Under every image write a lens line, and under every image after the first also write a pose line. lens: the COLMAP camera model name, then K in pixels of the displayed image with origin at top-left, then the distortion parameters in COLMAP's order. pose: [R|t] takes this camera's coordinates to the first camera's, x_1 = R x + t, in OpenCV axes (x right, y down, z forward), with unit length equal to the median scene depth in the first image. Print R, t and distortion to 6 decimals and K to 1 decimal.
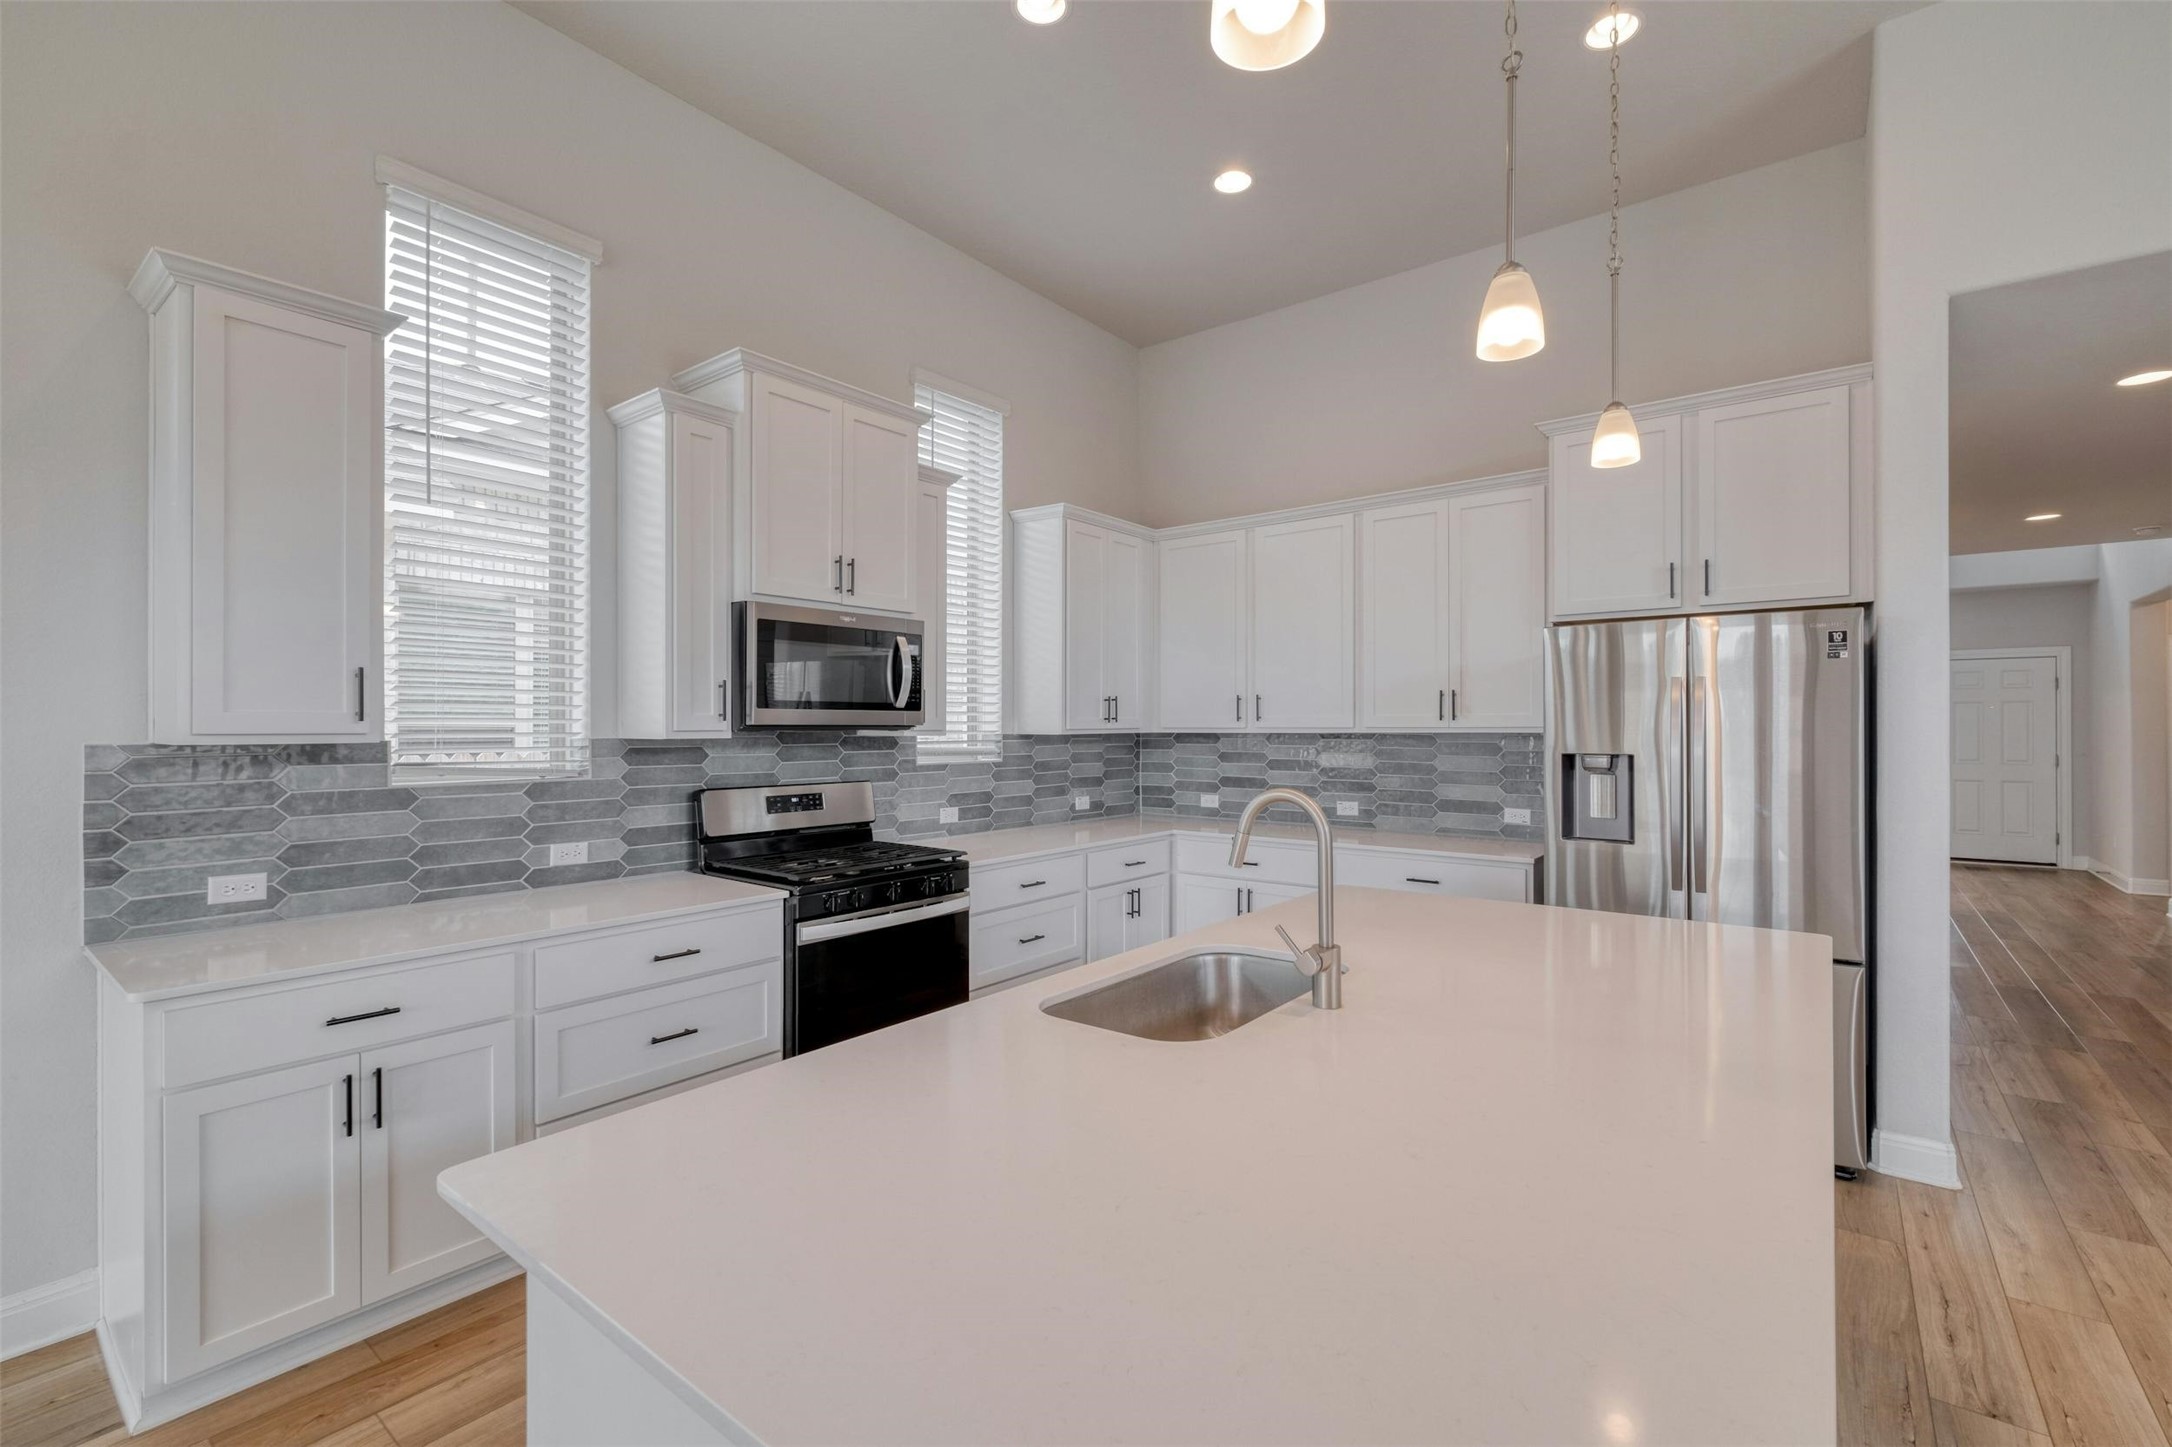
lens RADIAL K [[944.9, 0, 1091.2], [0, 944.9, 727.5], [0, 0, 1]] dist [0.000660, 0.000269]
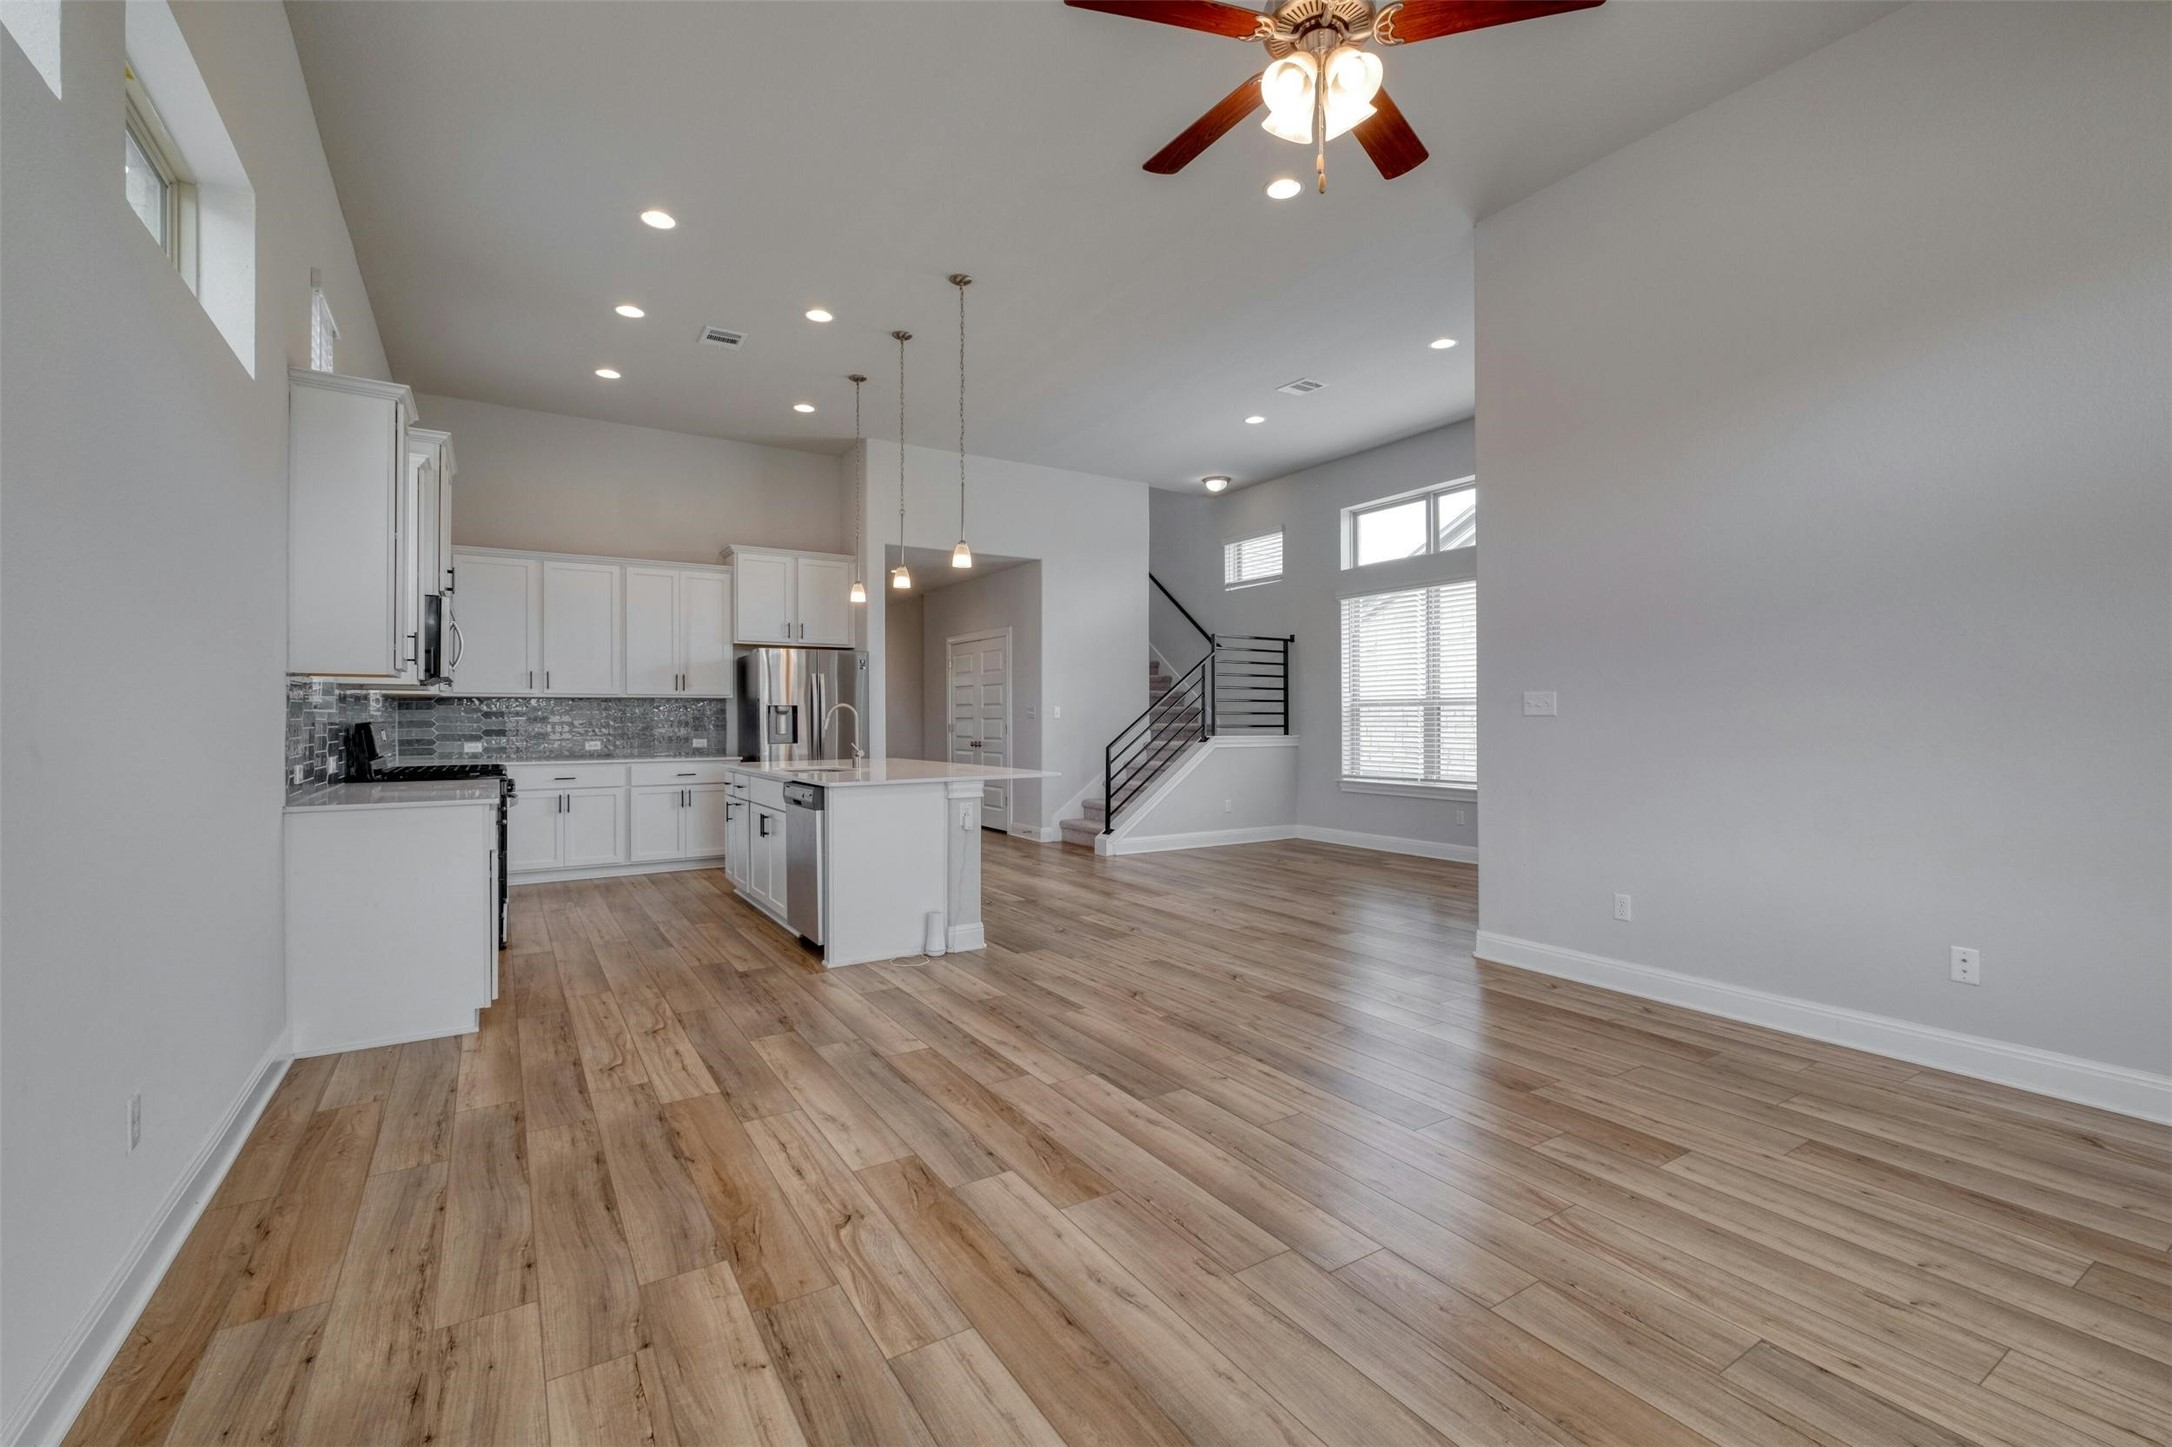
lens RADIAL K [[944.9, 0, 1085.5], [0, 944.9, 715.6], [0, 0, 1]] dist [0.000660, 0.000269]
pose [[0.344938, 0.000563, 0.938625, -0.989957], [0.001255, 0.999999, -0.001061, 0.040598], [-0.938625, 0.001544, 0.344937, -0.343833]]
